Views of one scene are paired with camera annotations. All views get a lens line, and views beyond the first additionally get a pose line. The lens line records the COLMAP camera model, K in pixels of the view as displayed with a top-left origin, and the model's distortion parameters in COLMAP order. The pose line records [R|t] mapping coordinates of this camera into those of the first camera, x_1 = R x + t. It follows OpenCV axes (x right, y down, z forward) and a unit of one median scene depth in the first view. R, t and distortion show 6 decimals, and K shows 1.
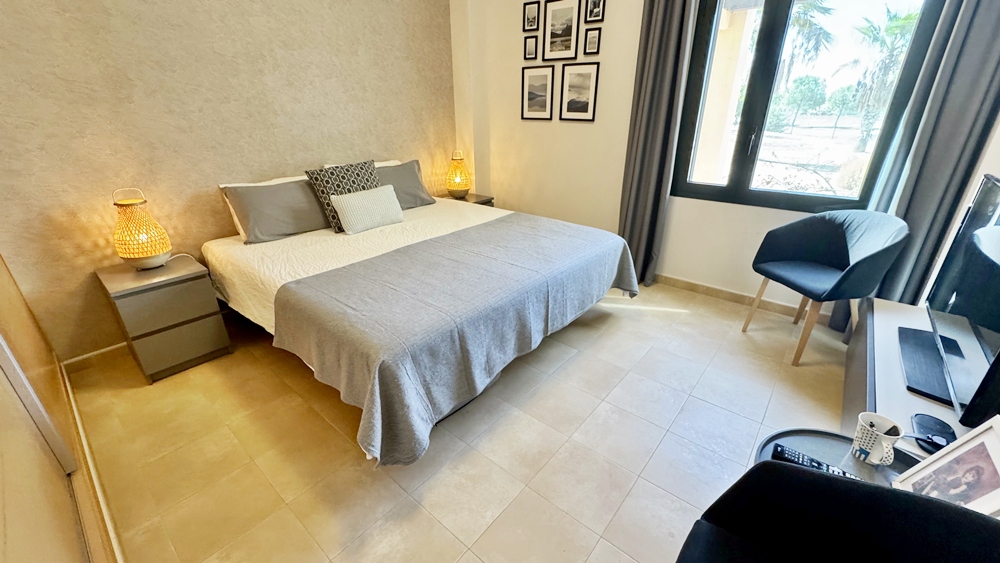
lens RADIAL K [[402.3, 0, 500.3], [0, 402.3, 292.5], [0, 0, 1]] dist [-0.015625, 0.000130]
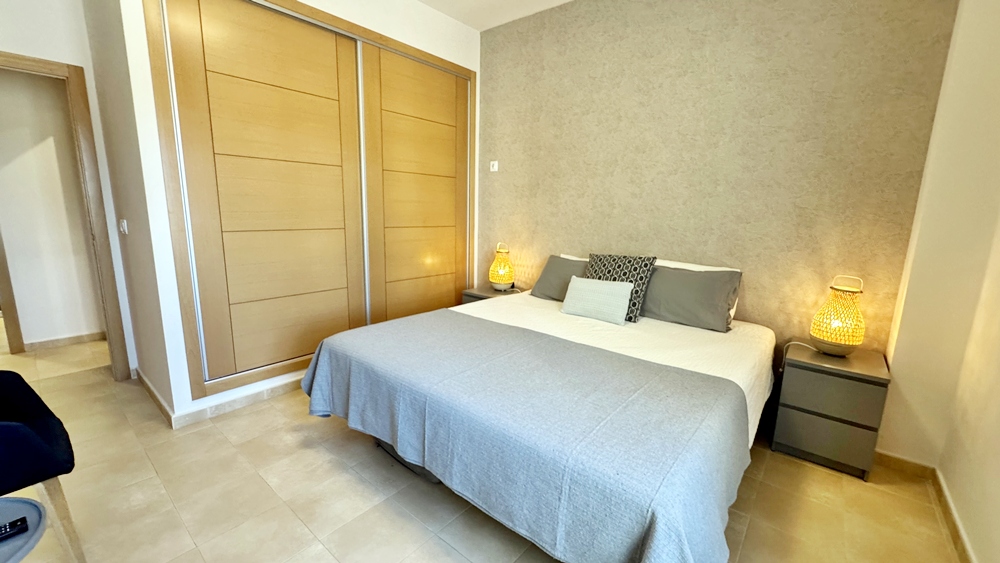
lens RADIAL K [[399.4, 0, 500.0], [0, 399.4, 281.5], [0, 0, 1]] dist [-0.005213, 0.000344]
pose [[0.004623, 0.193228, -0.981143, 0.671782], [-0.430891, 0.885779, 0.172417, -0.340161], [0.902392, 0.421969, 0.087355, 0.753926]]
